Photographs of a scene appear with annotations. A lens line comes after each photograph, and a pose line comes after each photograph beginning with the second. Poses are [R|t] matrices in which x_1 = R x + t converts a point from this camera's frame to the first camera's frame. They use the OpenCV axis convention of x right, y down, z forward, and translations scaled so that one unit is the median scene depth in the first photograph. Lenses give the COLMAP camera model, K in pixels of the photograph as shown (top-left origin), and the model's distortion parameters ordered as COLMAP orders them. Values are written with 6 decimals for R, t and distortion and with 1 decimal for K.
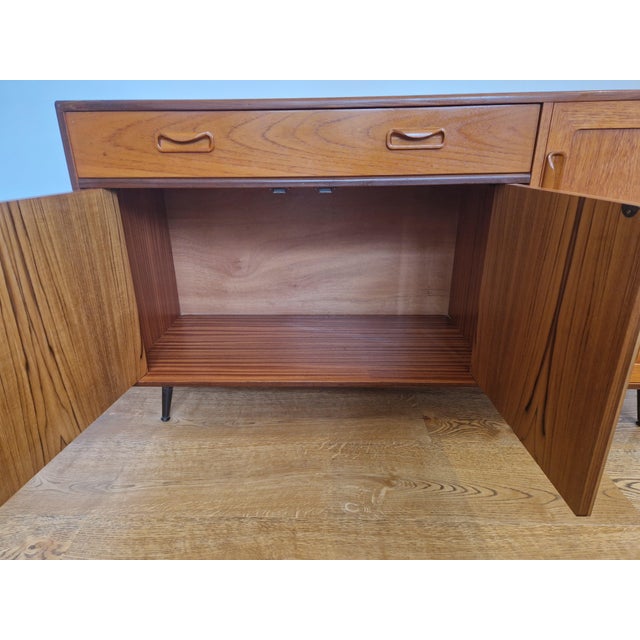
lens RADIAL K [[429.8, 0, 317.2], [0, 429.8, 319.2], [0, 0, 1]] dist [0.059904, -0.047732]
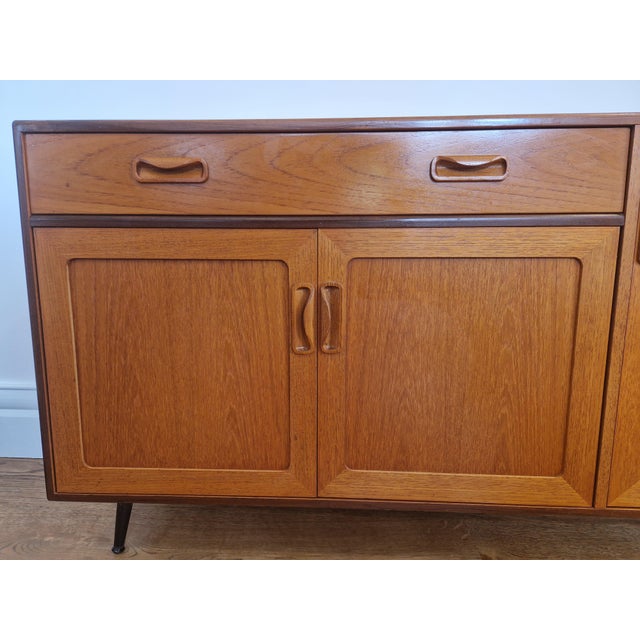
lens RADIAL K [[433.4, 0, 319.3], [0, 433.4, 319.2], [0, 0, 1]] dist [0.049219, -0.031845]
pose [[0.999781, 0.017064, -0.012112, -0.022069], [-0.019361, 0.973933, -0.226009, 0.023106], [0.007940, 0.226194, 0.974050, 0.277067]]
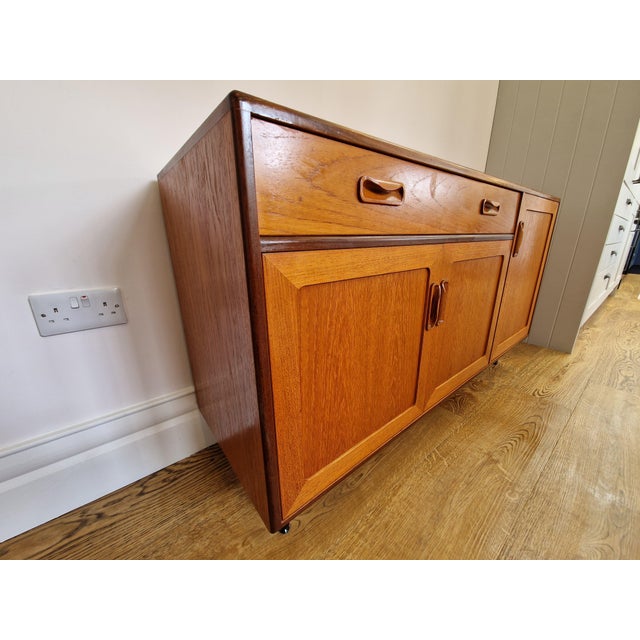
lens RADIAL K [[258.9, 0, 321.7], [0, 258.9, 318.7], [0, 0, 1]] dist [0.001689, -0.000887]
pose [[0.756621, -0.189851, 0.625685, -0.698062], [0.242898, 0.970052, 0.000614, -0.188512], [-0.607063, 0.151514, 0.780076, 0.672708]]
